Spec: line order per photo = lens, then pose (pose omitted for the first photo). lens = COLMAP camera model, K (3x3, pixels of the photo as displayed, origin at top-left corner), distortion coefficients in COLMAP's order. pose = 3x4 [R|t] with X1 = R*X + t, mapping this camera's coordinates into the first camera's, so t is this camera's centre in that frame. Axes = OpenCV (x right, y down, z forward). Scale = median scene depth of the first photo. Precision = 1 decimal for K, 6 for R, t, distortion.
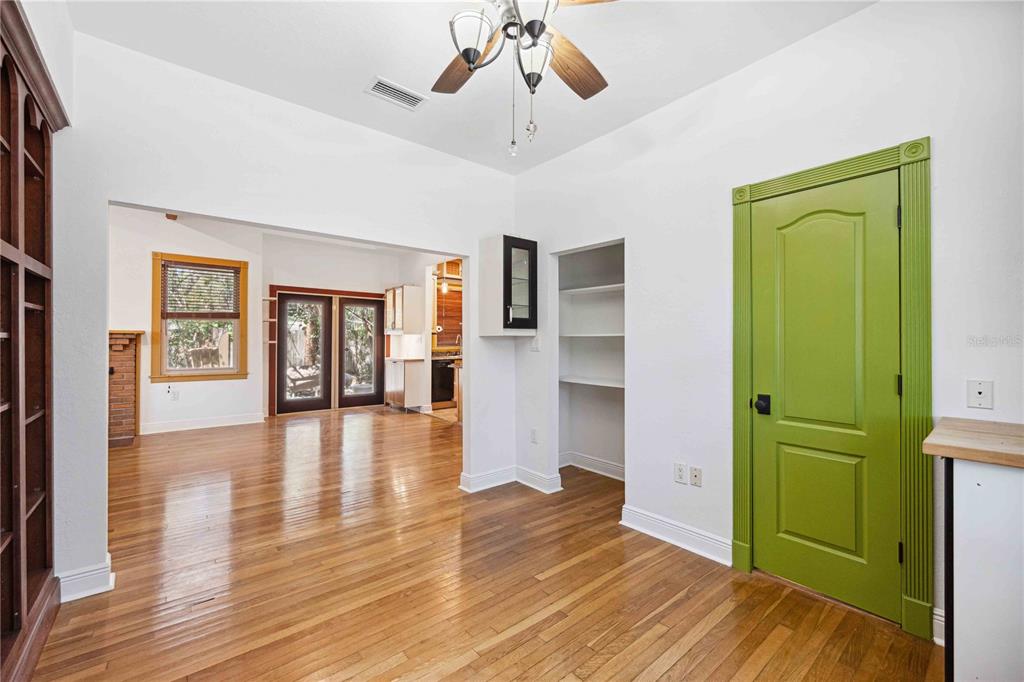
lens RADIAL K [[419.4, 0, 508.8], [0, 419.4, 339.8], [0, 0, 1]] dist [-0.002656, 0.000020]
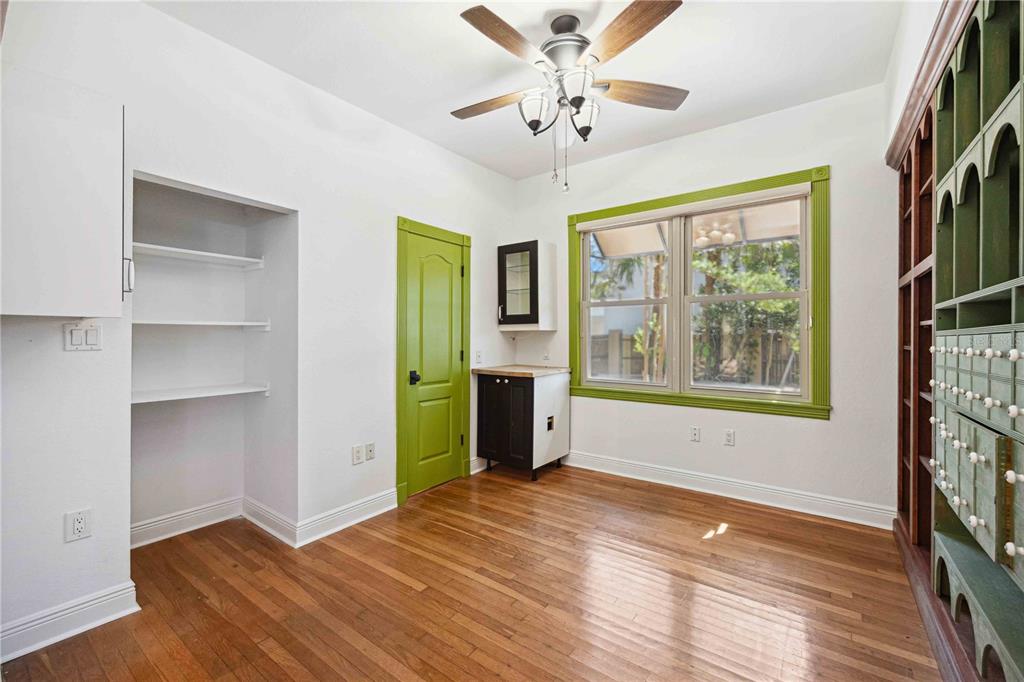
lens RADIAL K [[419.4, 0, 516.7], [0, 419.4, 338.2], [0, 0, 1]] dist [-0.002656, 0.000020]
pose [[-0.249354, -0.006783, 0.968389, -0.865935], [-0.005353, 0.999970, 0.005626, 0.009734], [-0.968398, -0.003781, -0.249383, 1.022696]]
